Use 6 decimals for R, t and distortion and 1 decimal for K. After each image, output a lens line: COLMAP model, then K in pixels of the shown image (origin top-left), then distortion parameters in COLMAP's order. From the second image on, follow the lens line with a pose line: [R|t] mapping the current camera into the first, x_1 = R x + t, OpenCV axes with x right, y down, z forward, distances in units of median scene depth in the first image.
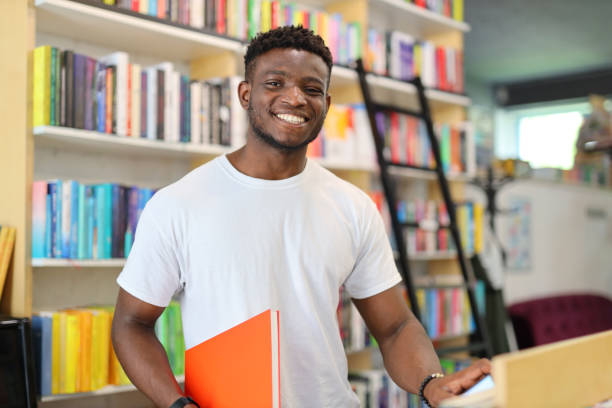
lens RADIAL K [[906.4, 0, 306.0], [0, 906.4, 204.0], [0, 0, 1]] dist [0.009096, 0.009999]
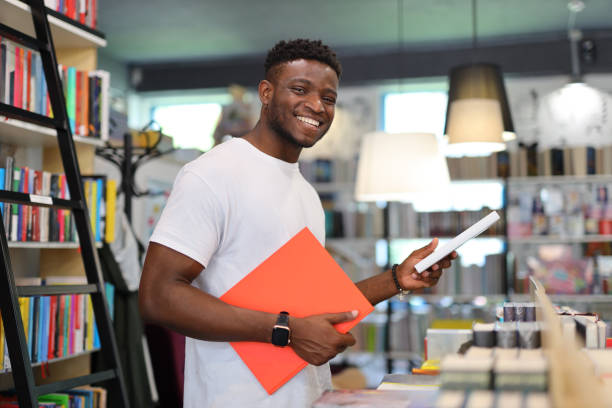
lens RADIAL K [[825.9, 0, 306.0], [0, 825.9, 204.0], [0, 0, 1]] dist [-0.013603, -0.052637]
pose [[0.906539, 0.040927, 0.420134, 0.068584], [-0.037777, 0.999161, -0.015820, 0.035098], [-0.420429, -0.001530, 0.907324, 0.435032]]
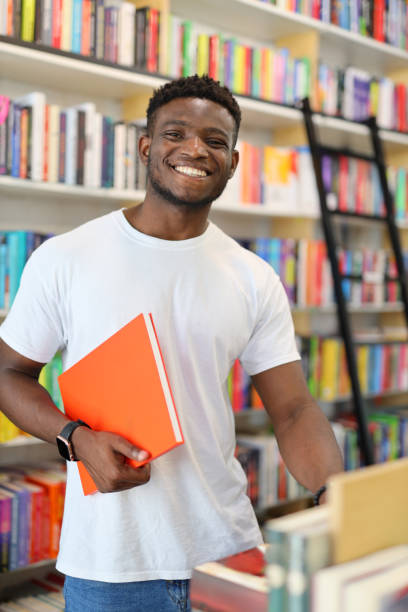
lens RADIAL K [[896.6, 0, 204.0], [0, 896.6, 306.0], [0, 0, 1]] dist [0.001438, -0.004153]
pose [[0.993783, 0.035660, -0.105471, 0.072034], [-0.026558, 0.995900, 0.086474, -0.028046], [0.108122, -0.083135, 0.990655, 0.062024]]
